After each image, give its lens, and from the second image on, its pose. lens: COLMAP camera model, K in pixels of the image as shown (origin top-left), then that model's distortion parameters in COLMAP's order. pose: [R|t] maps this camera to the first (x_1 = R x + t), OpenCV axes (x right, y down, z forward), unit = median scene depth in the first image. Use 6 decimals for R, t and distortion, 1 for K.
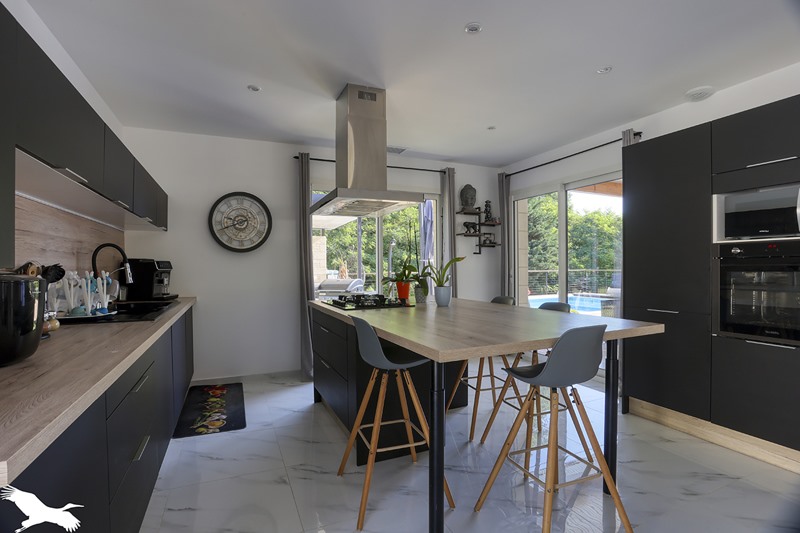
lens RADIAL K [[406.1, 0, 403.0], [0, 406.1, 266.6], [0, 0, 1]] dist [-0.006022, 0.003845]
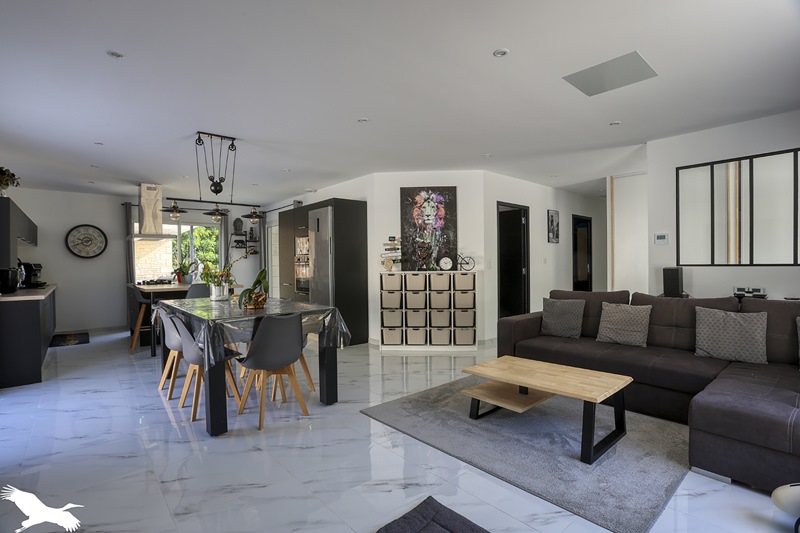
lens RADIAL K [[406.1, 0, 396.7], [0, 406.1, 268.1], [0, 0, 1]] dist [-0.006022, 0.003845]
pose [[0.968088, -0.011610, 0.250343, 0.457244], [0.009722, 0.999914, 0.008778, 0.004215], [-0.250423, -0.006064, 0.968117, -1.032046]]
